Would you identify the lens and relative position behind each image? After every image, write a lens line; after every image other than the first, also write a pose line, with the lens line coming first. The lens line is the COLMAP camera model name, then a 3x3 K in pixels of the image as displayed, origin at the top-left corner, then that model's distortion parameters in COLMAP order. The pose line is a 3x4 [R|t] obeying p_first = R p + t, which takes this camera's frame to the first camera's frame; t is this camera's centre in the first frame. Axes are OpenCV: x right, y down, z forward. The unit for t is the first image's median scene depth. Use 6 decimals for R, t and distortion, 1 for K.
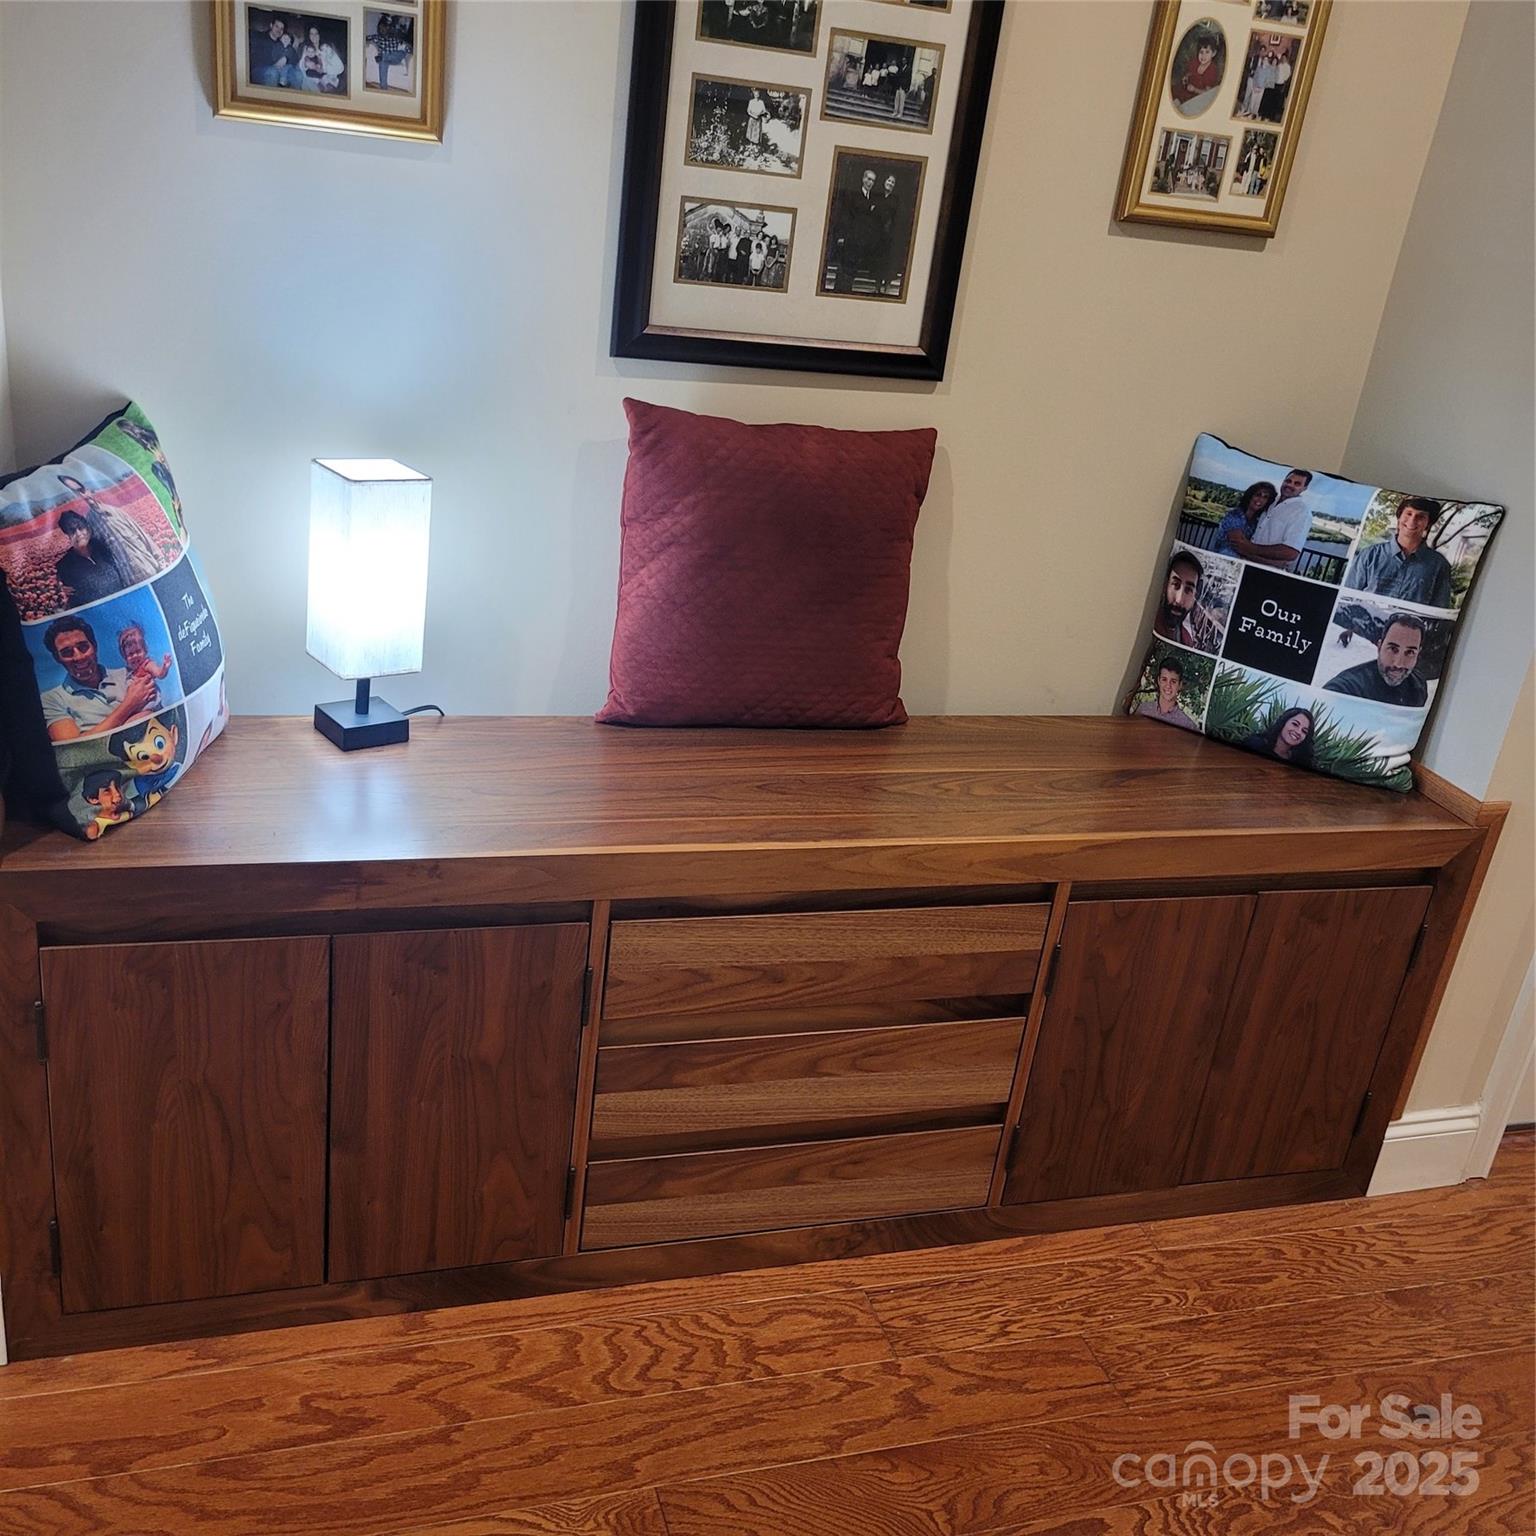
lens RADIAL K [[1551.1, 0, 776.0], [0, 1551.1, 792.4], [0, 0, 1]] dist [0.043593, -0.013704]
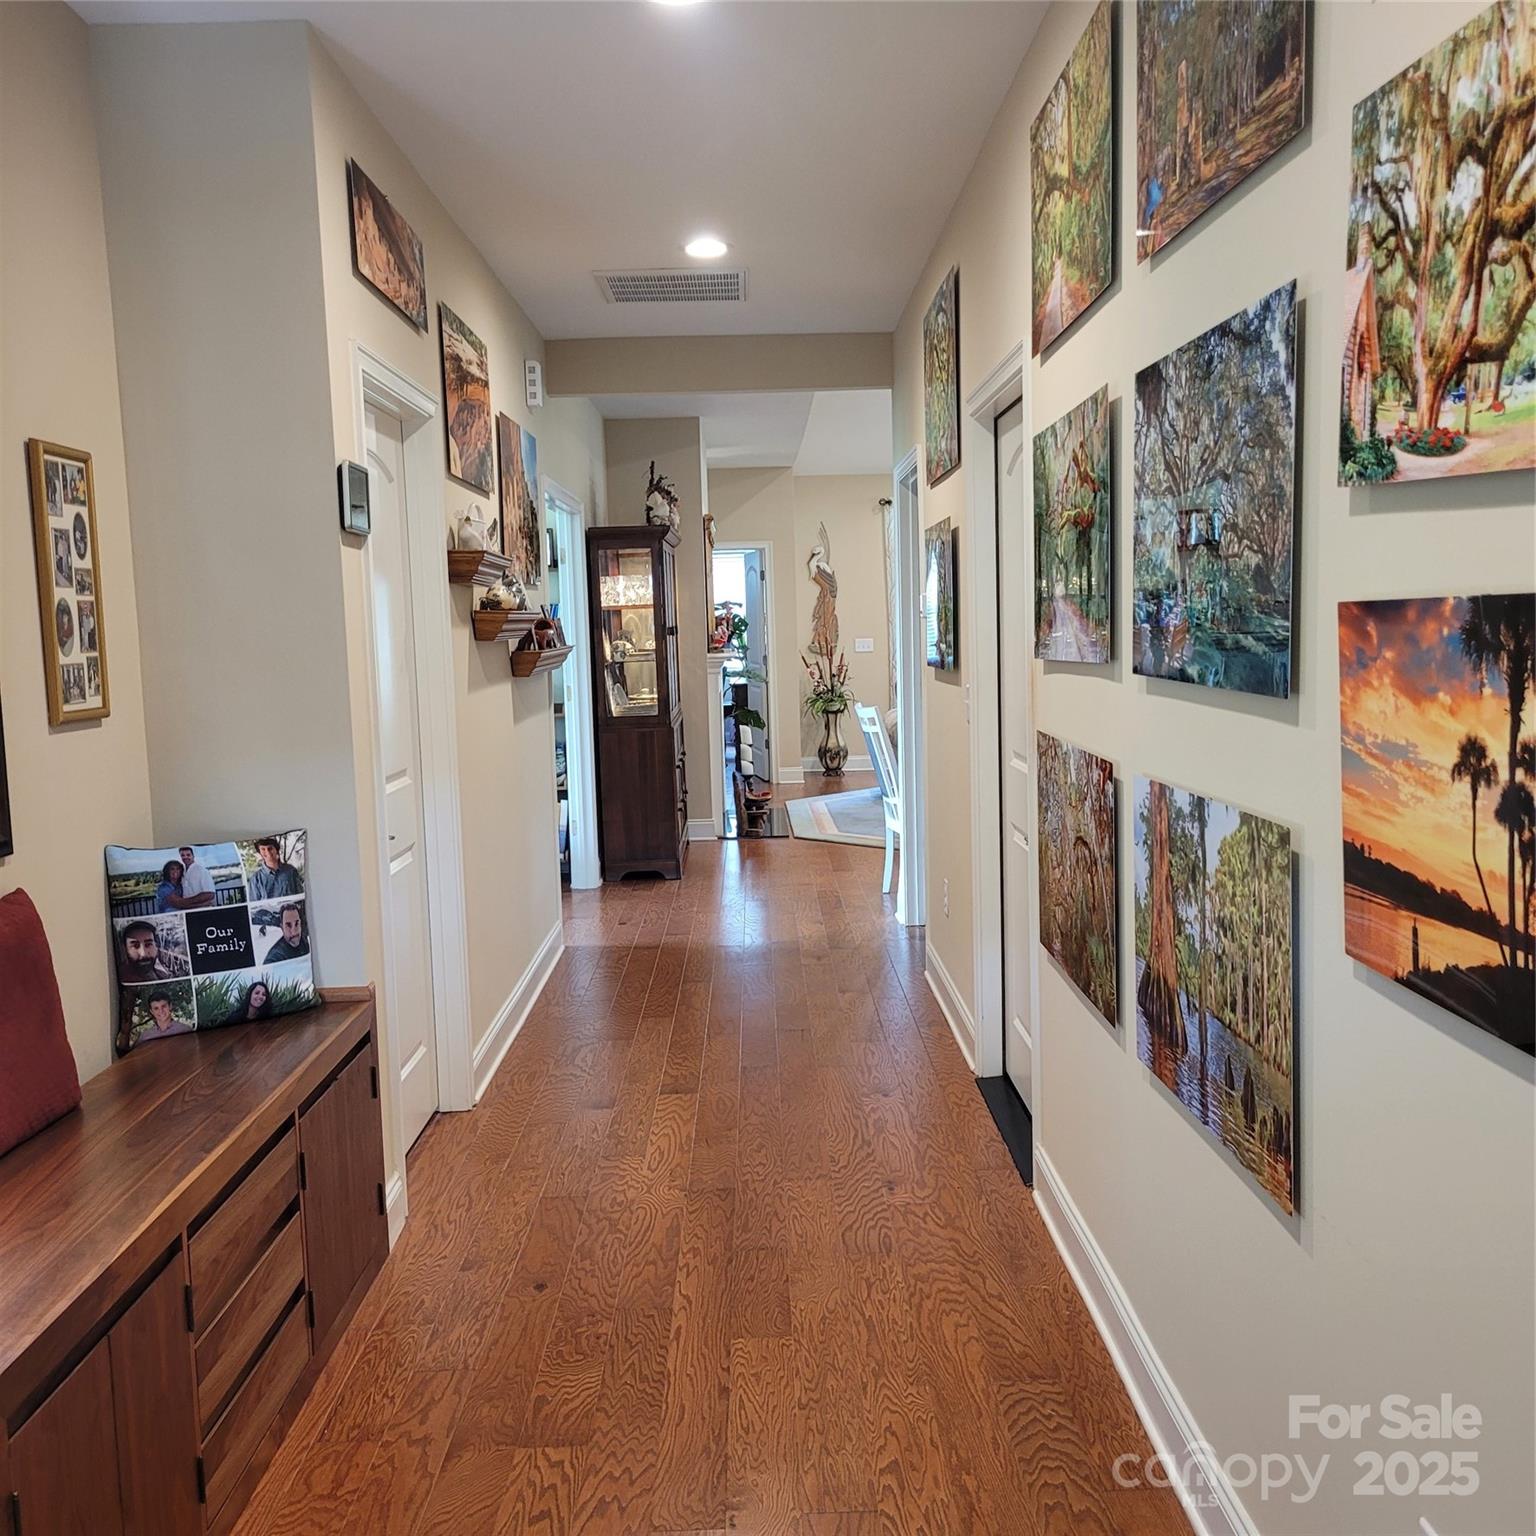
lens RADIAL K [[1551.1, 0, 776.0], [0, 1551.1, 792.4], [0, 0, 1]] dist [0.043593, -0.013704]
pose [[0.281375, -0.235719, 0.930196, -0.927659], [0.445081, 0.890843, 0.091114, -0.134265], [-0.850136, 0.388376, 0.355576, -0.073324]]
